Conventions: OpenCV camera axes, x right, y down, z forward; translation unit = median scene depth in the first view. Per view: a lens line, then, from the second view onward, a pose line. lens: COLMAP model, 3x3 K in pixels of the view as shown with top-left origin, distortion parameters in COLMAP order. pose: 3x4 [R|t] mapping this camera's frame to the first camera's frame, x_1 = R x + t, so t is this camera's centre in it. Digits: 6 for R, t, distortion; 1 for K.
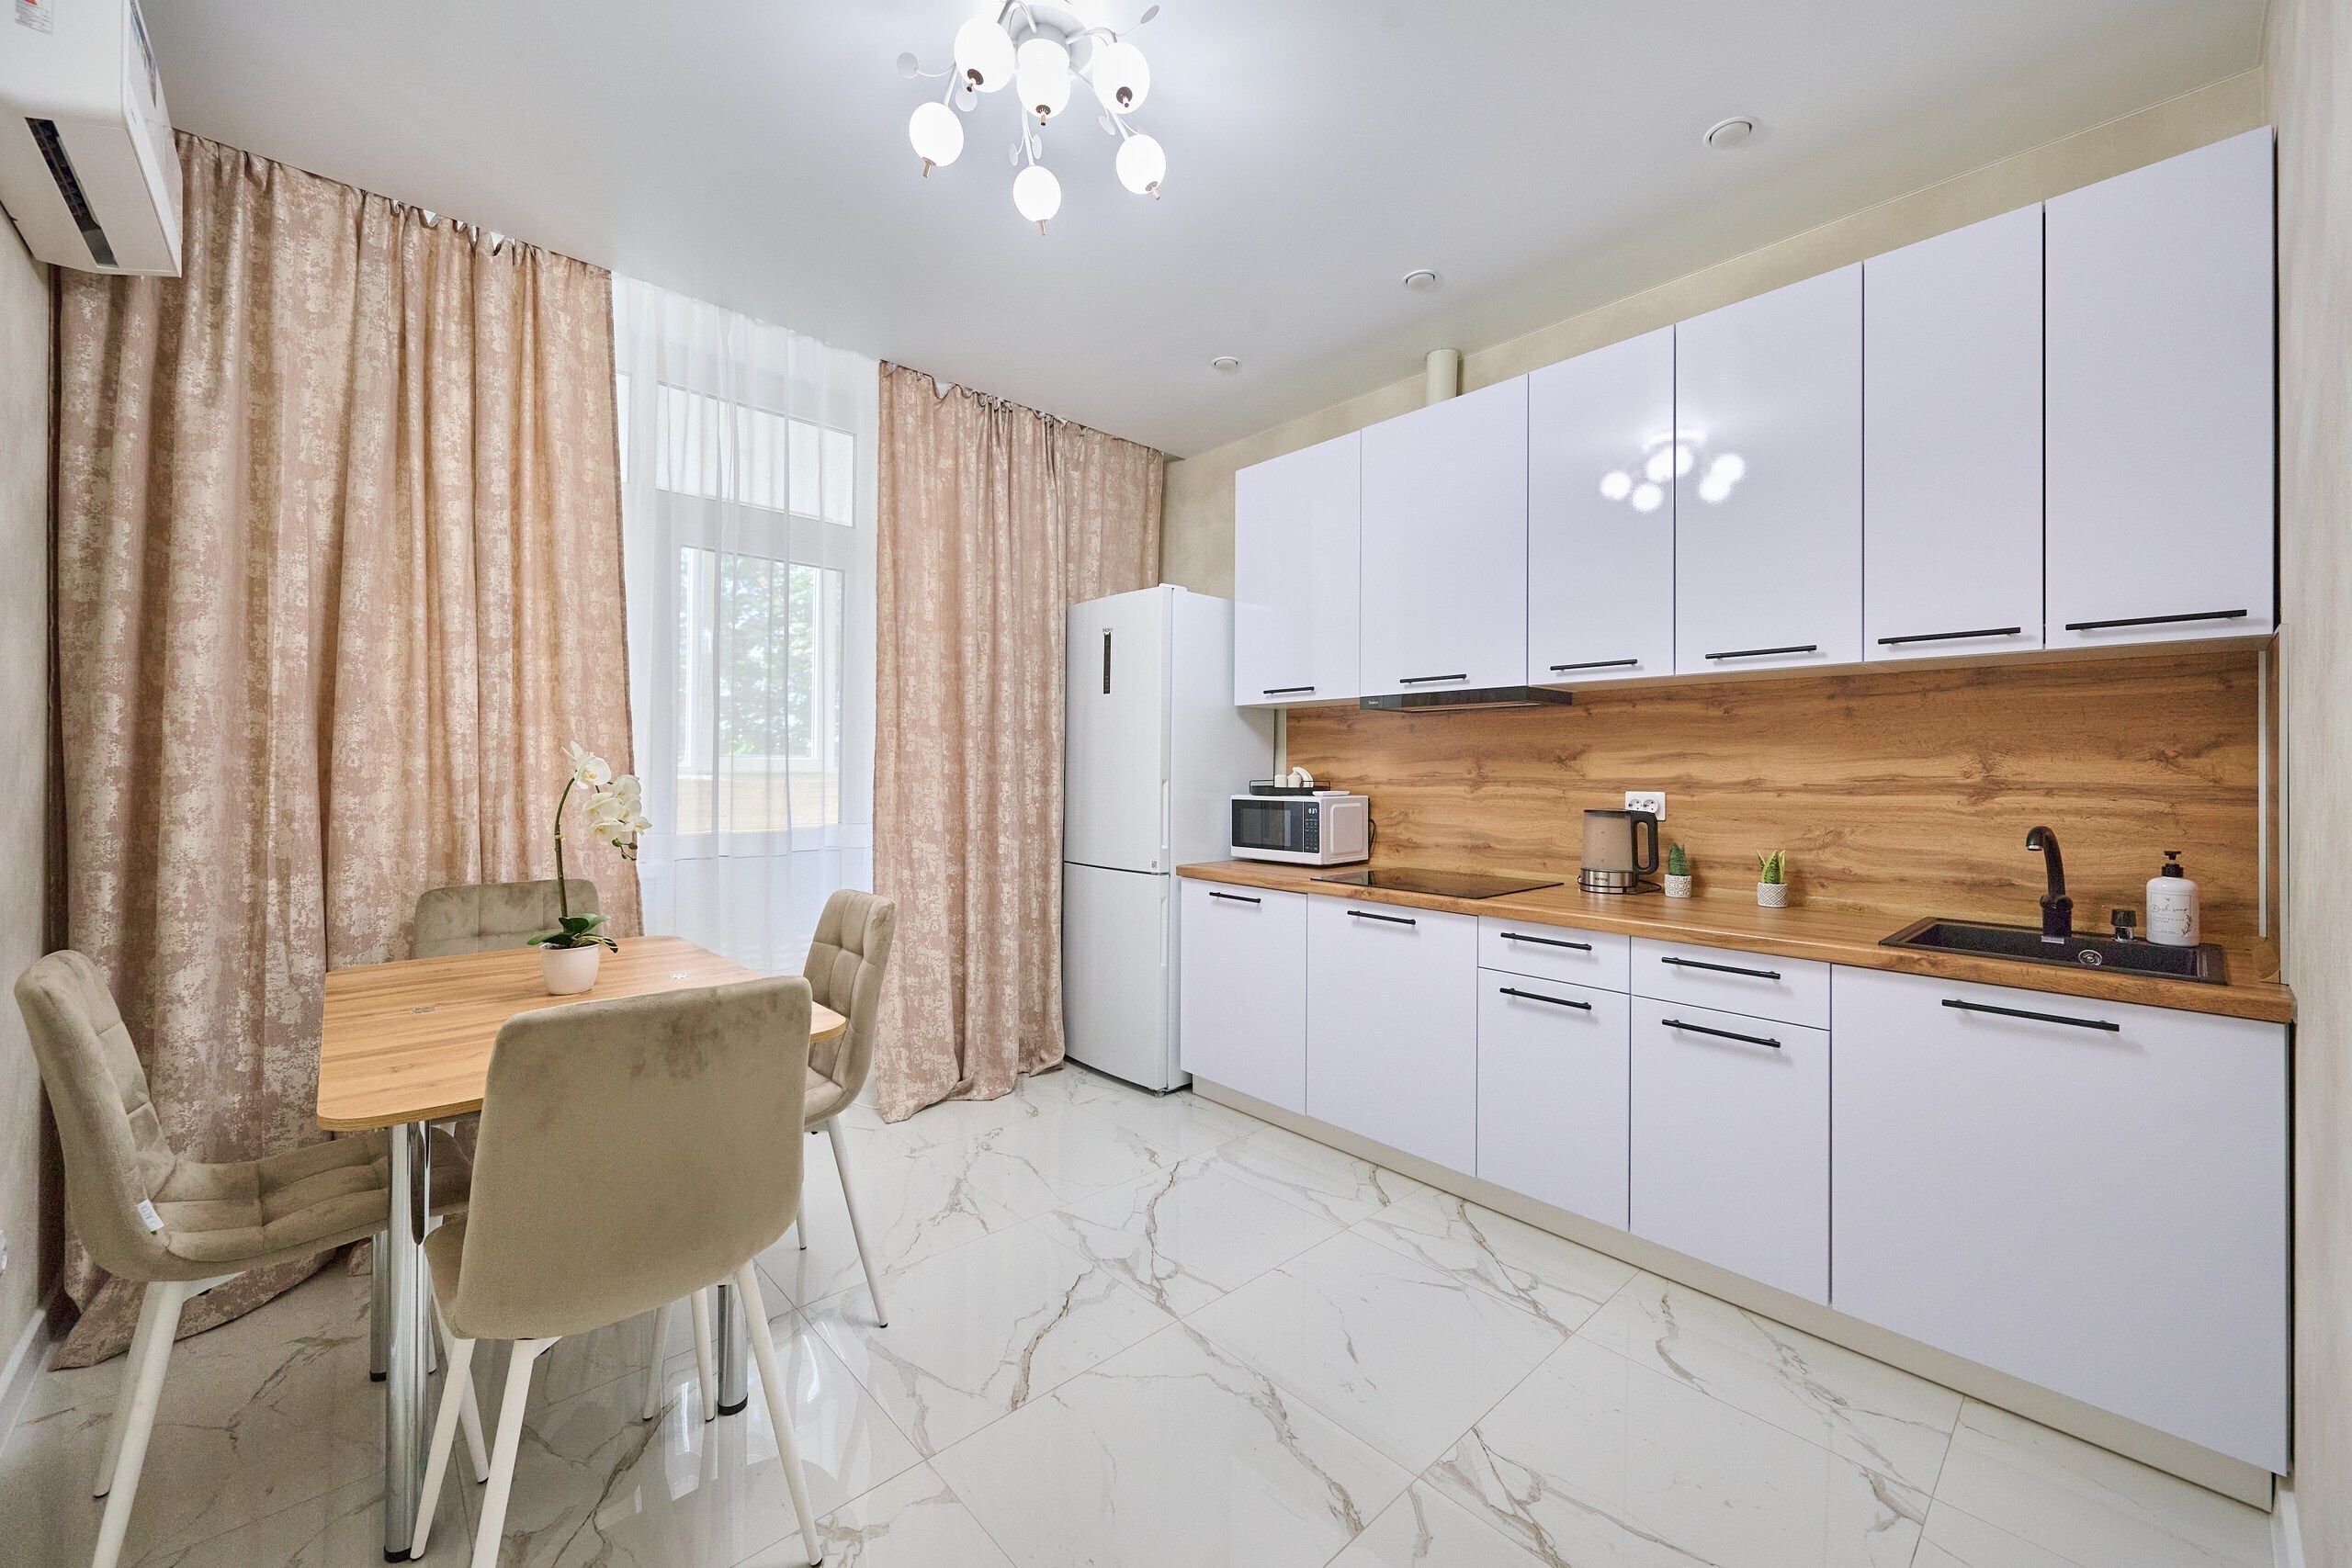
lens RADIAL K [[945.8, 0, 1182.4], [0, 945.8, 750.5], [0, 0, 1]] dist [-0.001023, 0.000247]
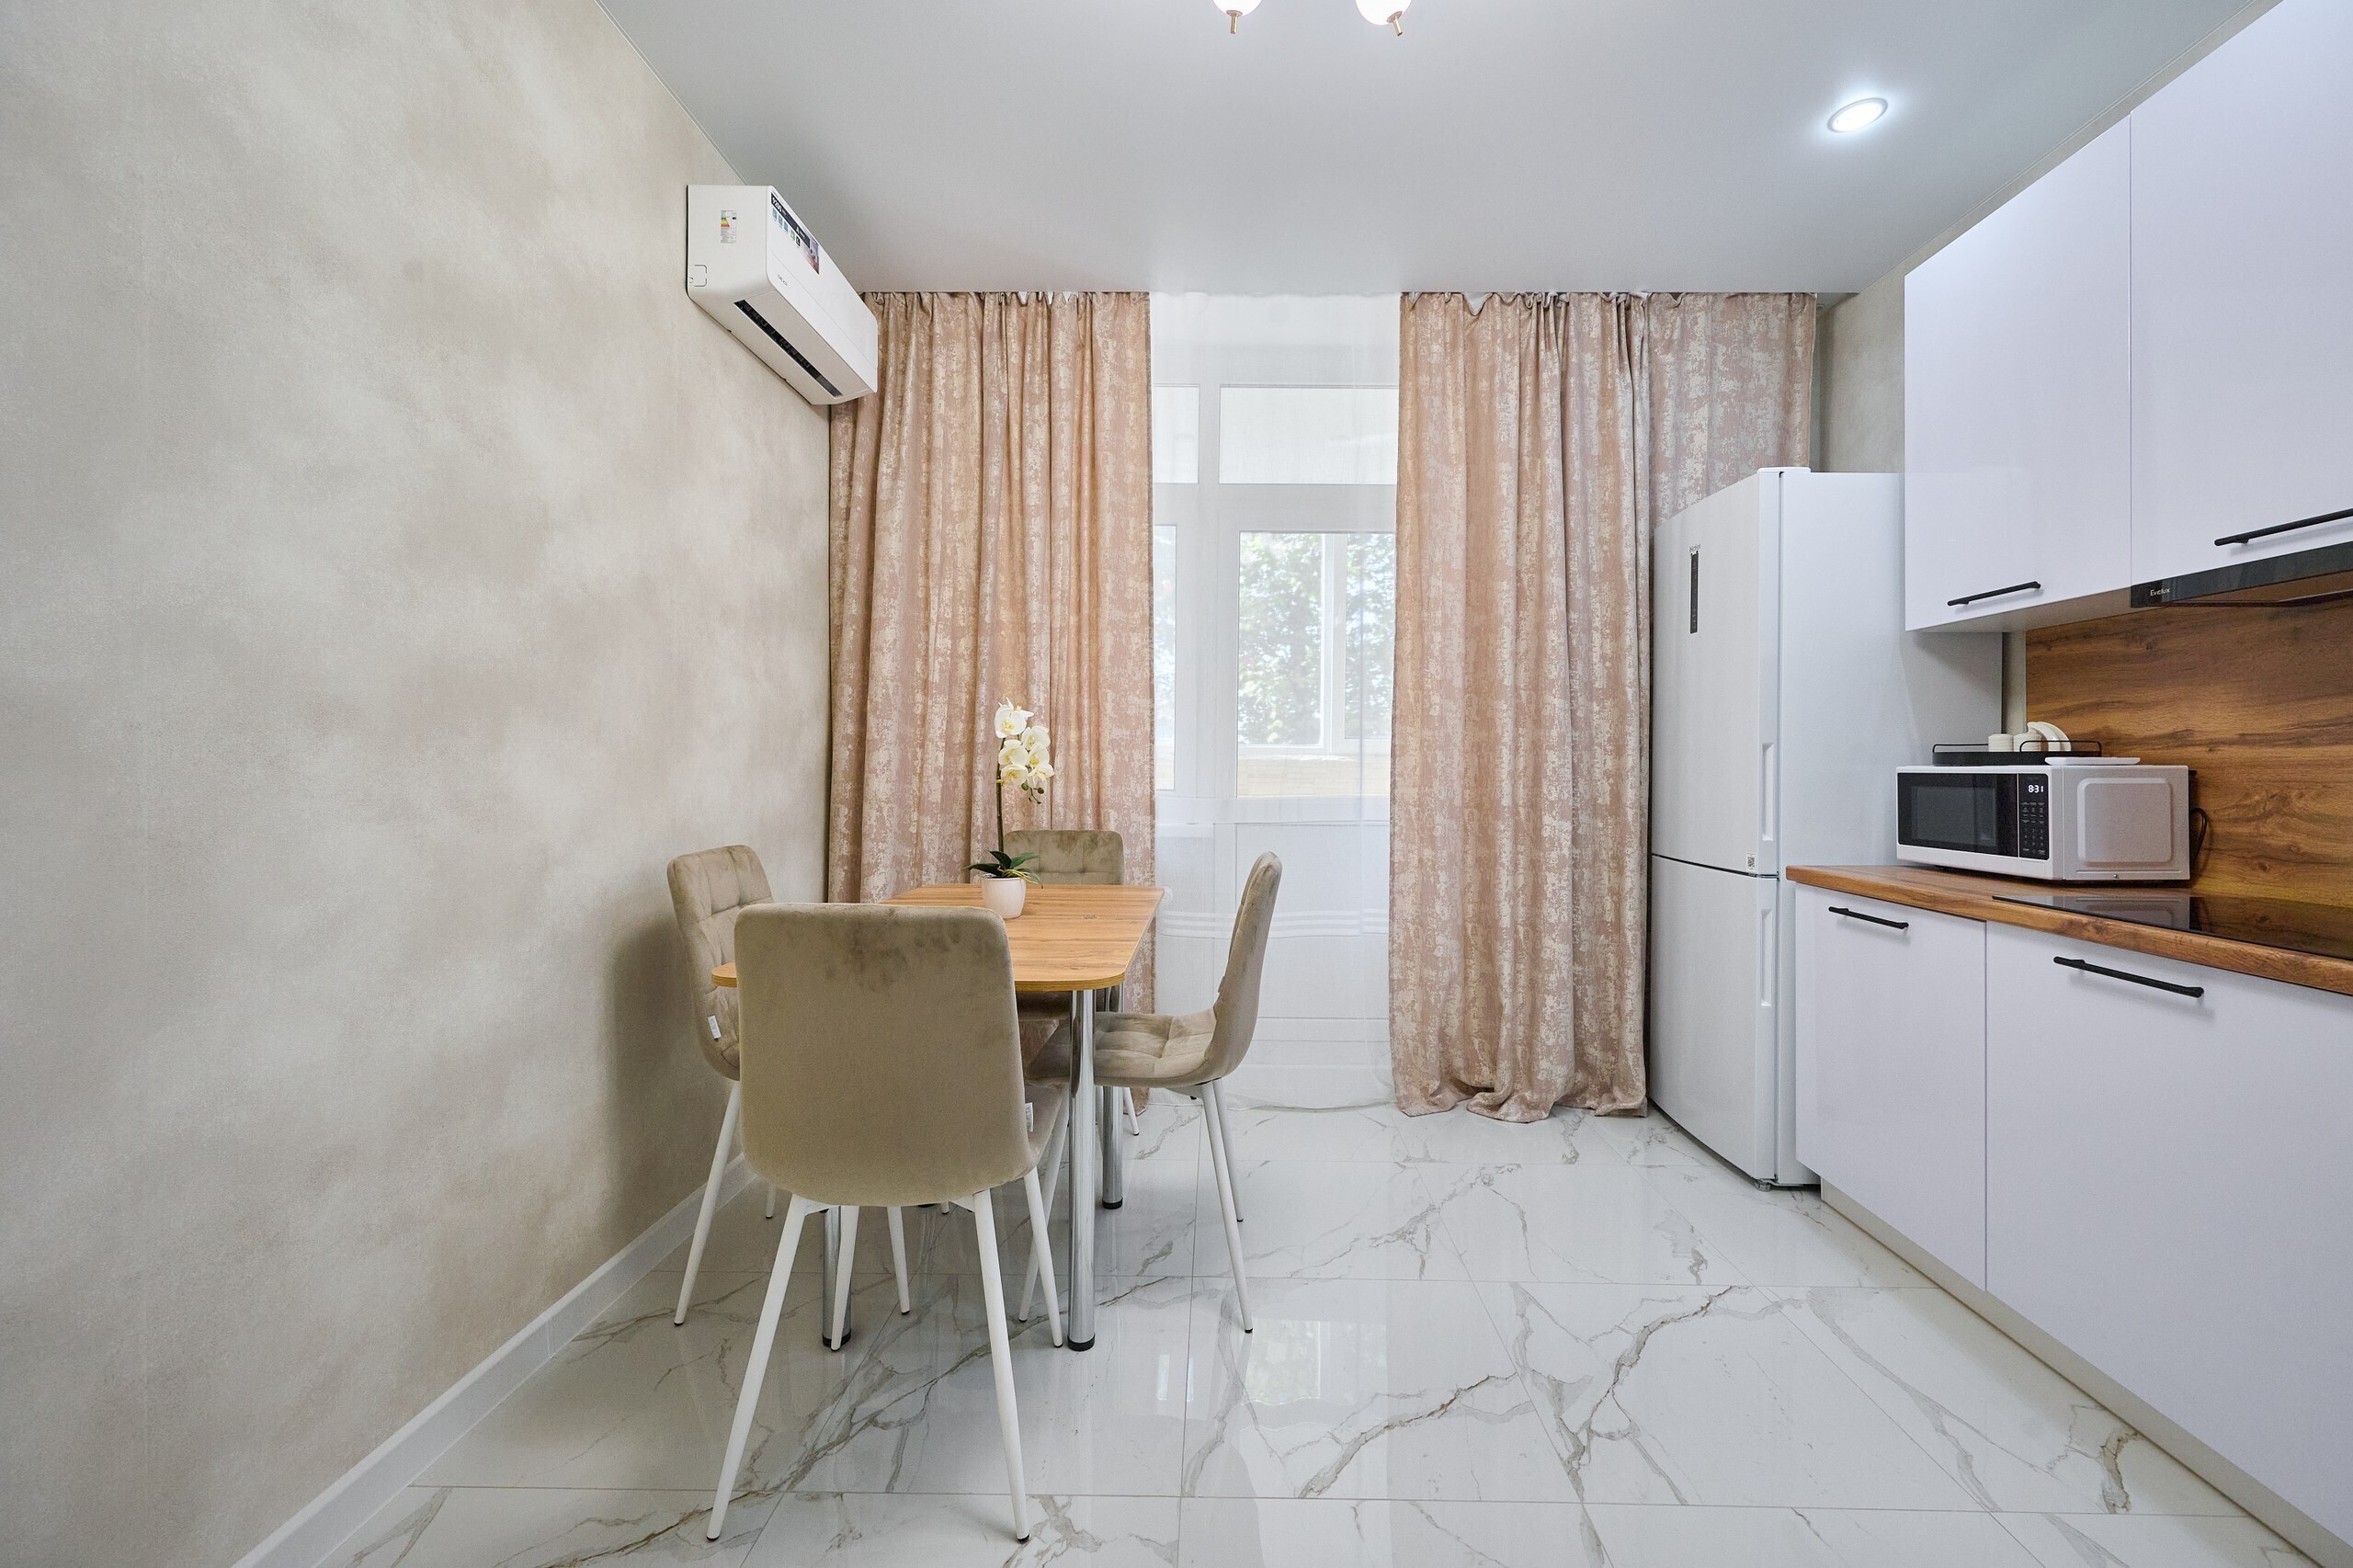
lens RADIAL K [[946.3, 0, 1182.9], [0, 946.3, 750.5], [0, 0, 1]] dist [-0.001023, 0.000247]
pose [[0.711015, -0.013491, -0.703047, 0.171131], [0.012153, 0.999902, -0.006898, 0.036441], [0.703072, -0.003640, 0.711110, 0.191849]]
